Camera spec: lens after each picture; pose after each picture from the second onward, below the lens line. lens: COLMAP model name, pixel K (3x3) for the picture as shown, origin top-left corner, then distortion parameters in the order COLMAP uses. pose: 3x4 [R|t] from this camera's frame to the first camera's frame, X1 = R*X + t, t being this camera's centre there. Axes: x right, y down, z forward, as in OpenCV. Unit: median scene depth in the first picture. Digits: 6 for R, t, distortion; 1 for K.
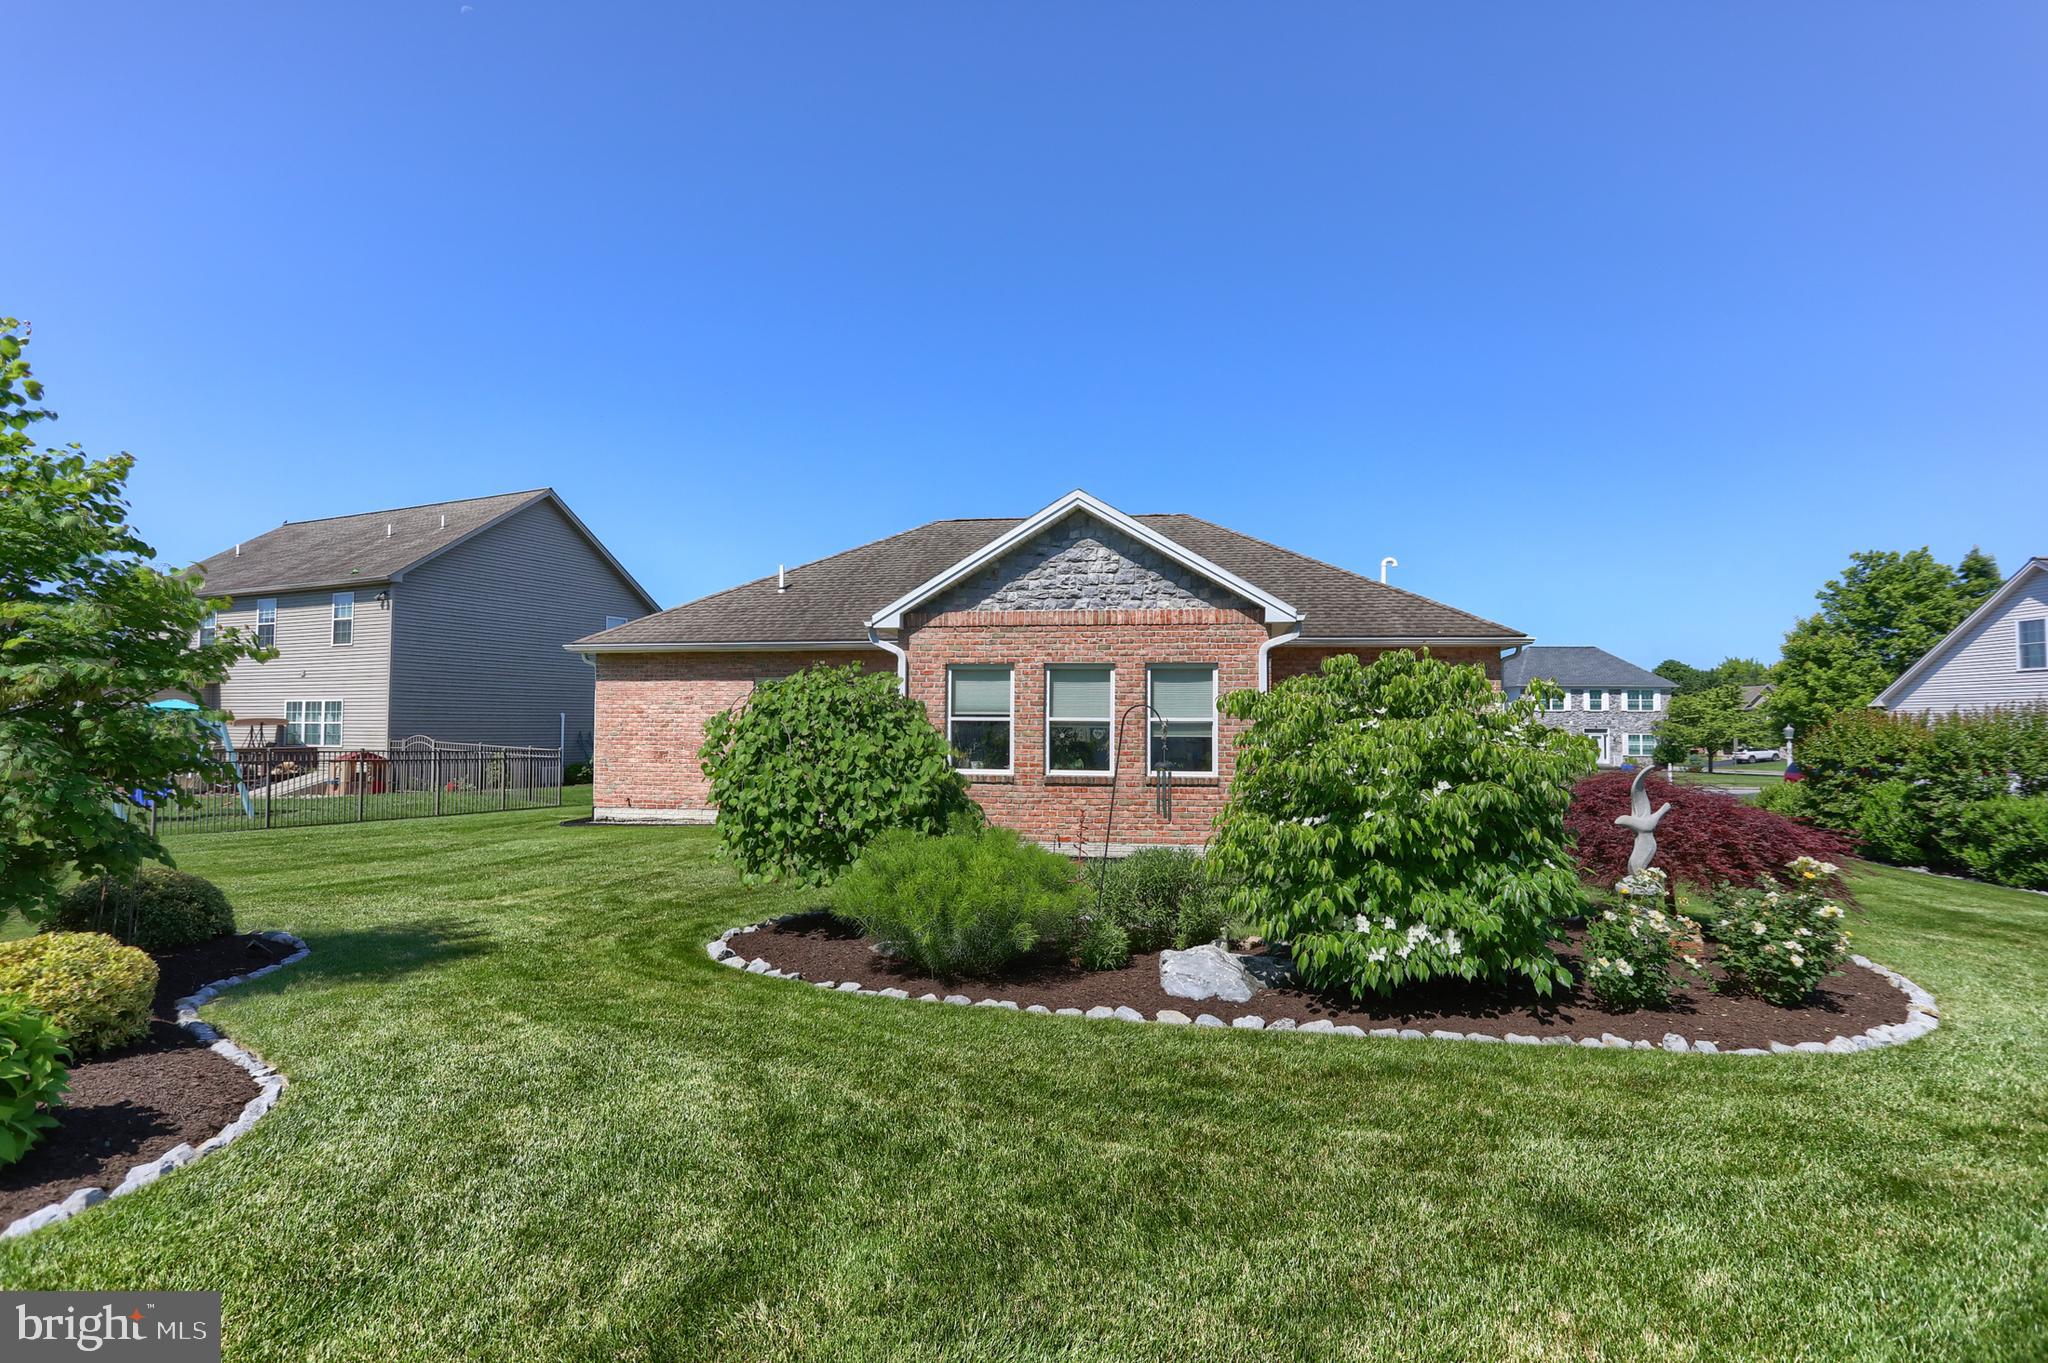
lens RADIAL K [[1001.1, 0, 1024.0], [0, 1001.1, 681.5], [0, 0, 1]] dist [-0.050235, 0.026518]
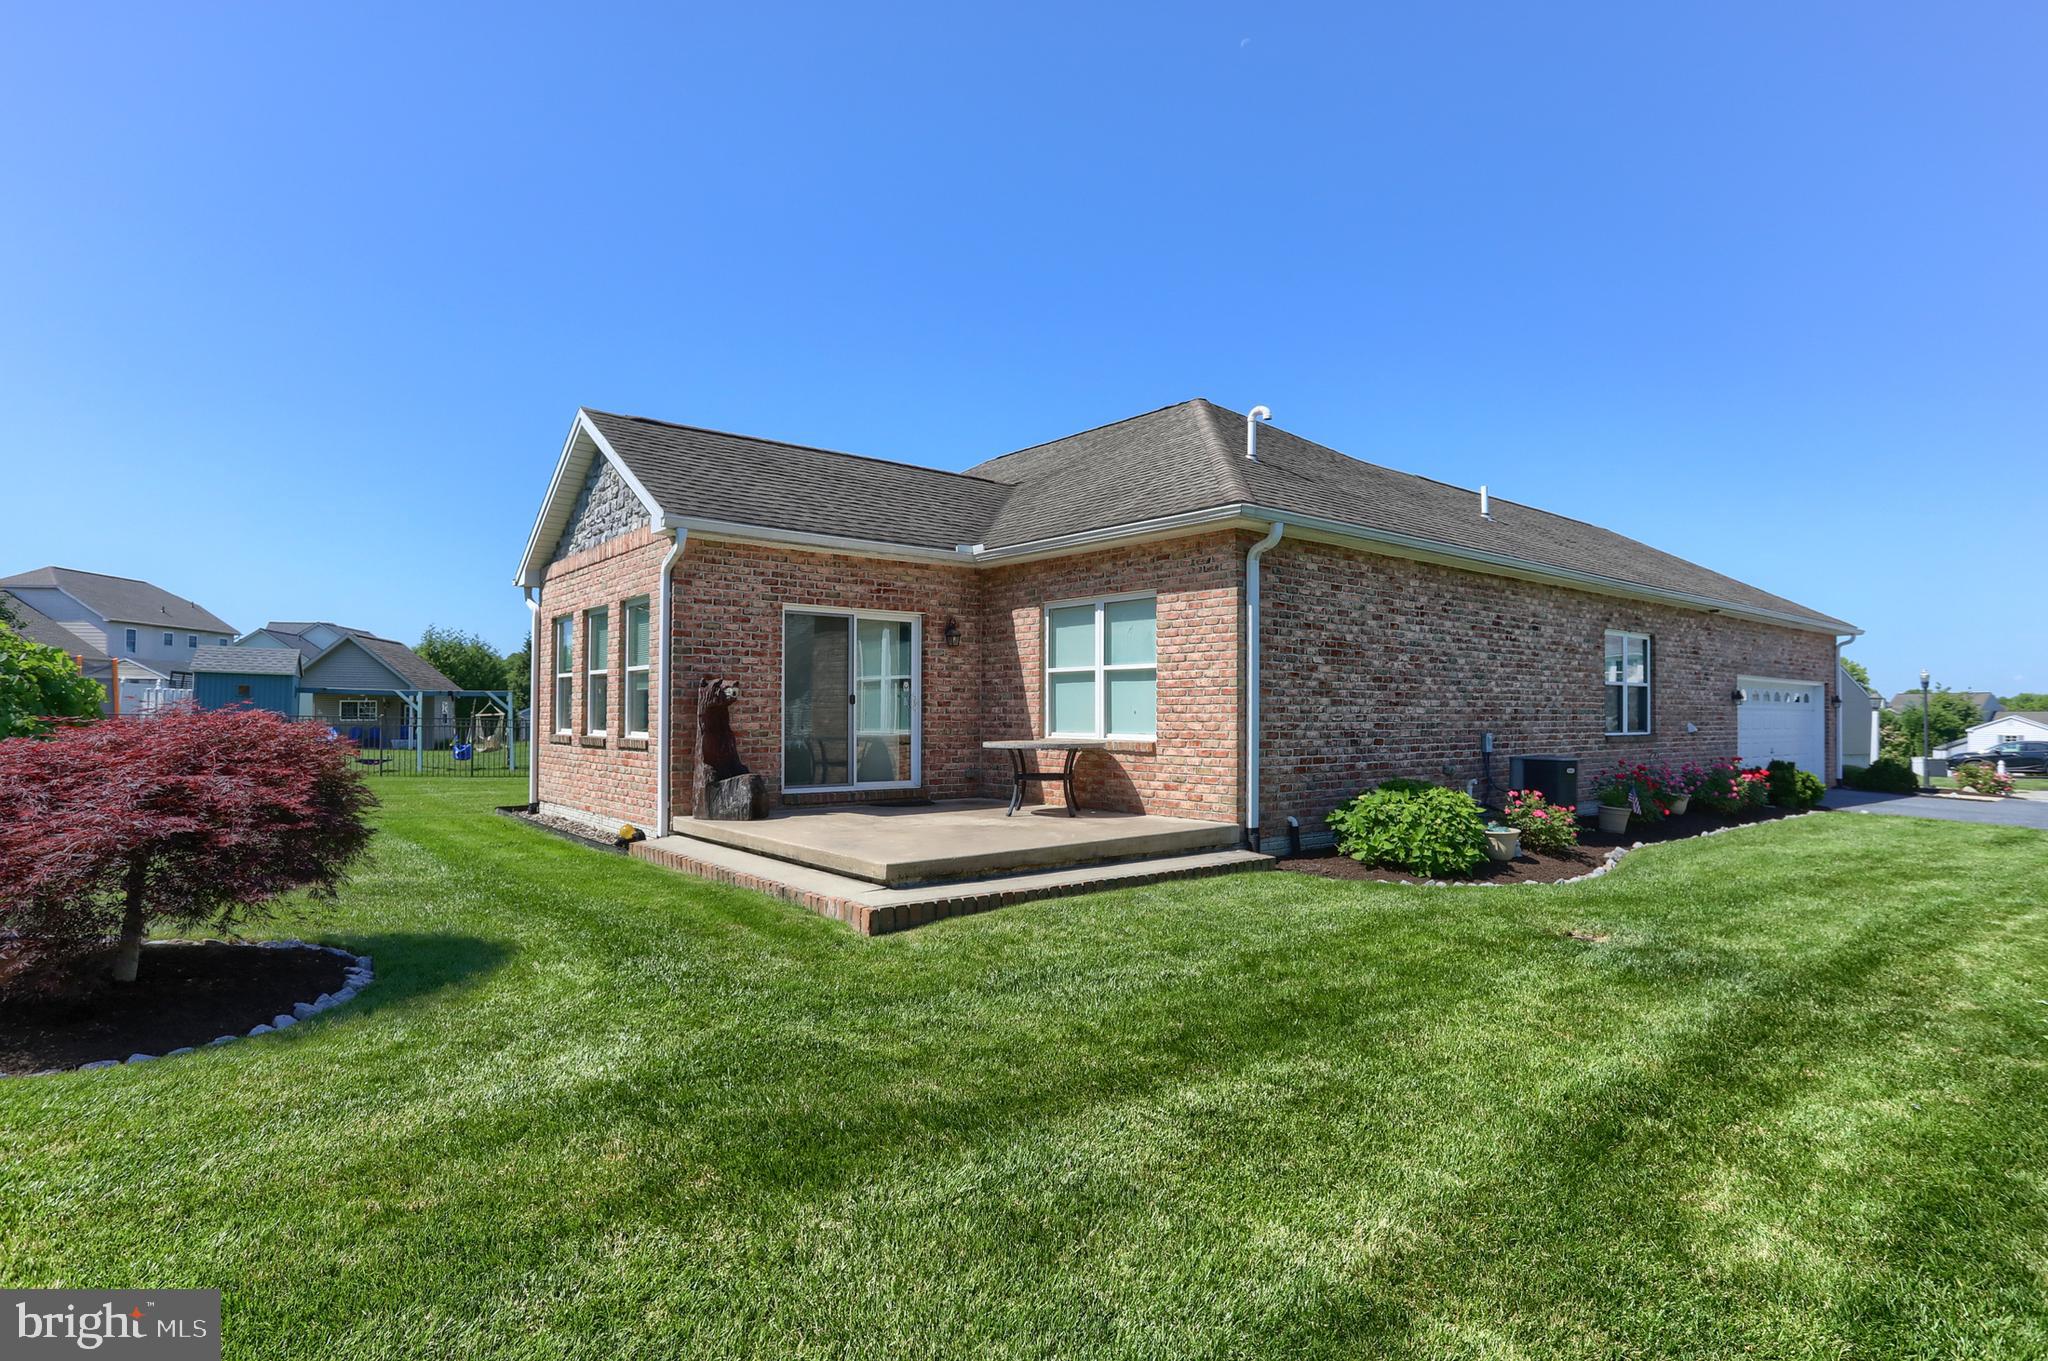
lens RADIAL K [[1065.0, 0, 1047.6], [0, 1065.0, 703.9], [0, 0, 1]] dist [-0.060965, 0.034476]
pose [[0.759381, -0.010890, -0.650555, 0.936188], [0.031608, 0.999297, 0.020167, 0.058774], [0.649878, -0.035877, 0.759191, 0.551077]]
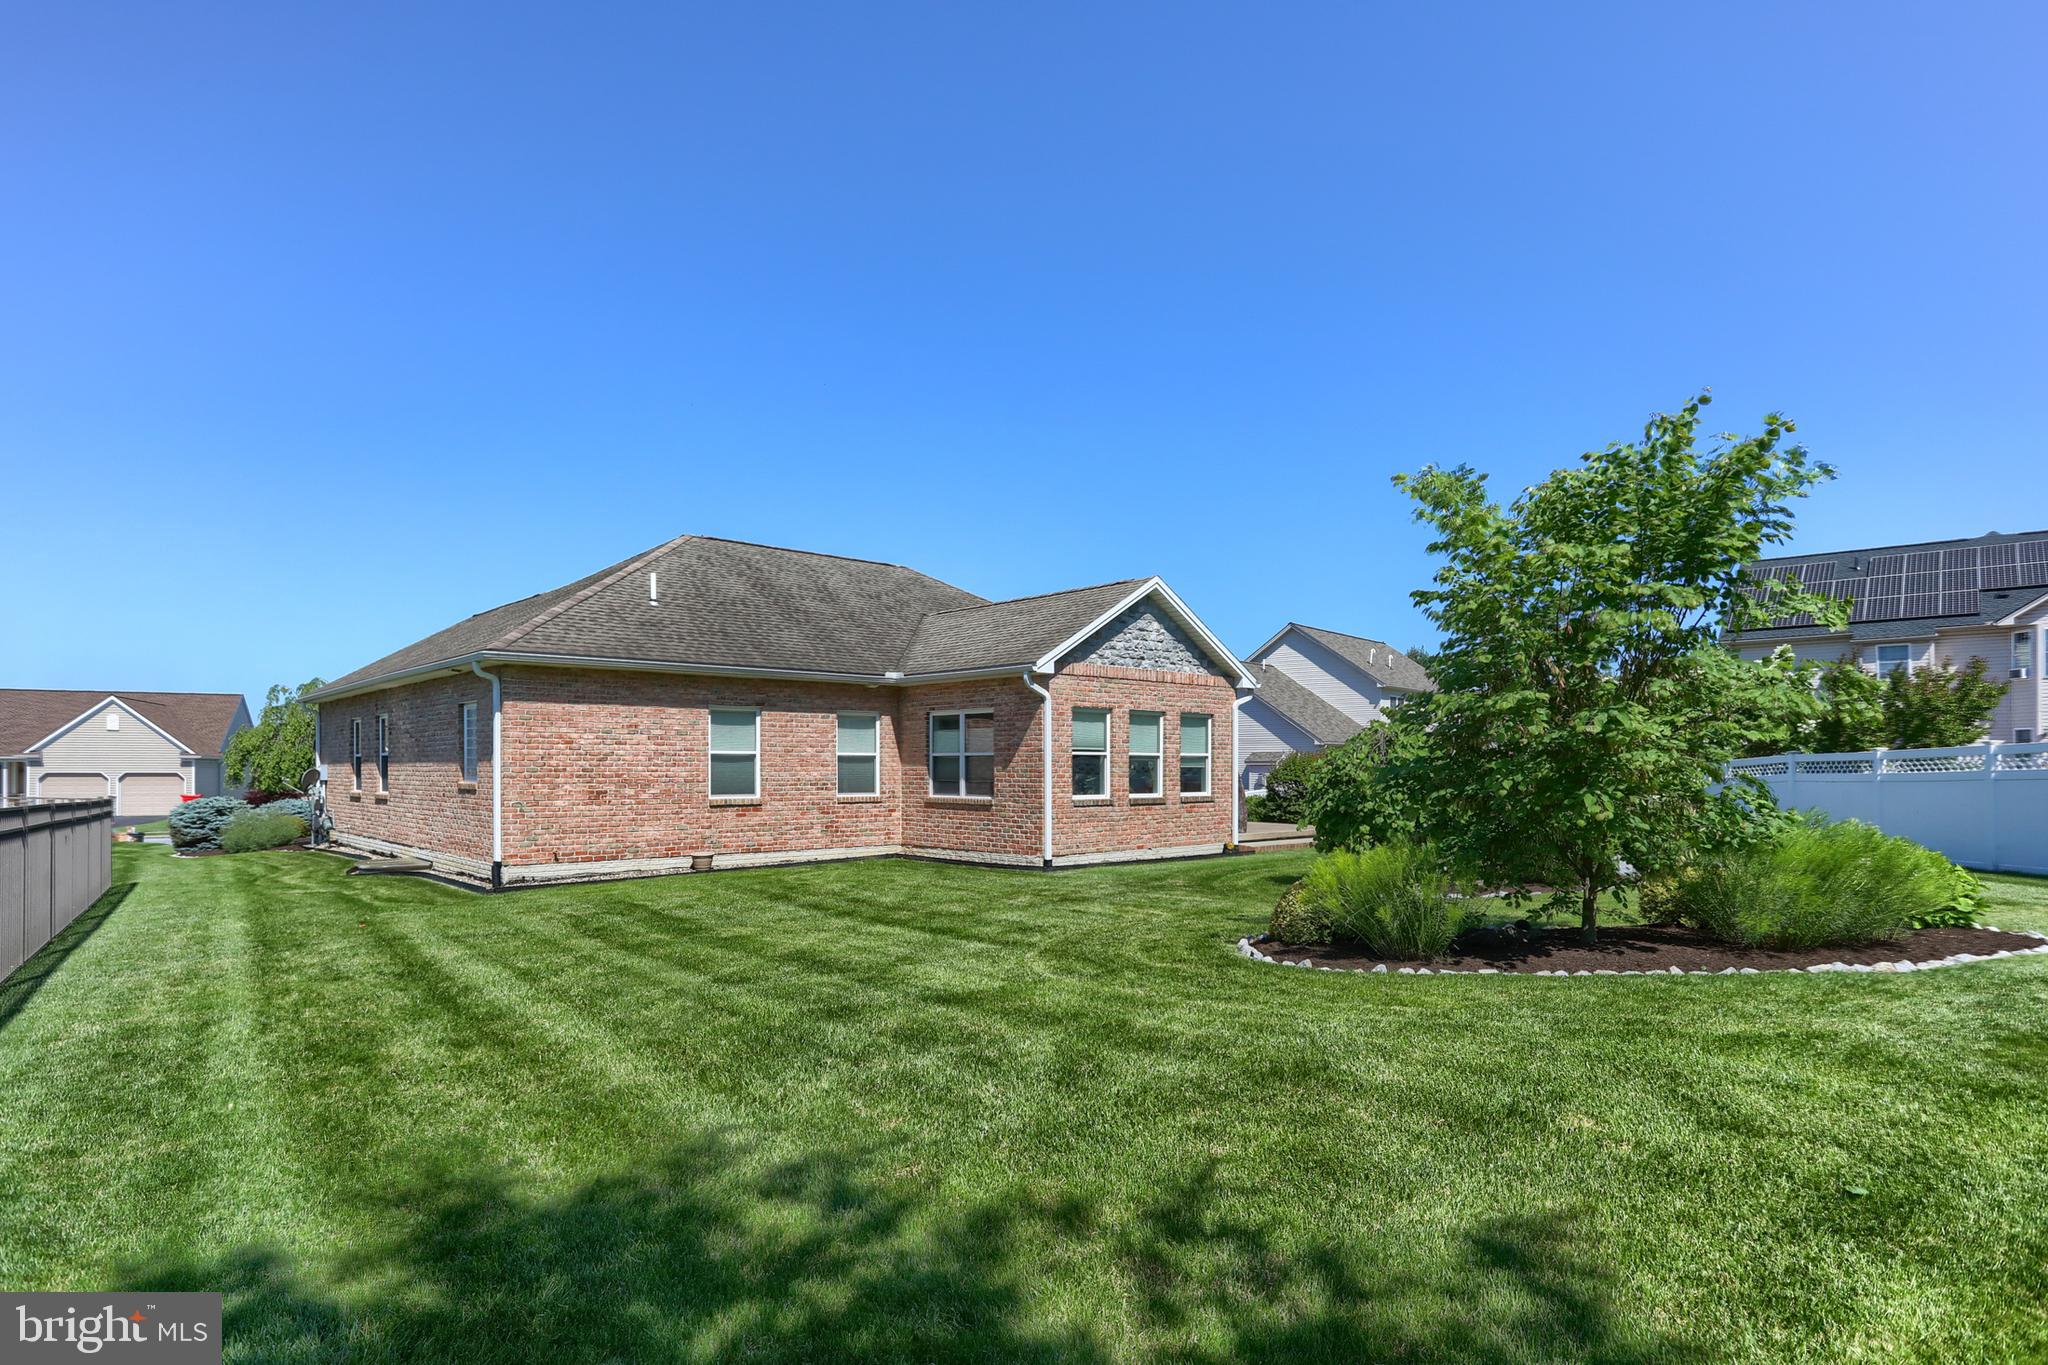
lens RADIAL K [[1053.9, 0, 975.7], [0, 1053.9, 768.5], [0, 0, 1]] dist [-0.001705, 0.024473]
pose [[0.649826, -0.005983, 0.760060, -1.110170], [-0.032983, 0.998805, 0.036062, 0.014401], [-0.759367, -0.048503, 0.648852, 0.279151]]
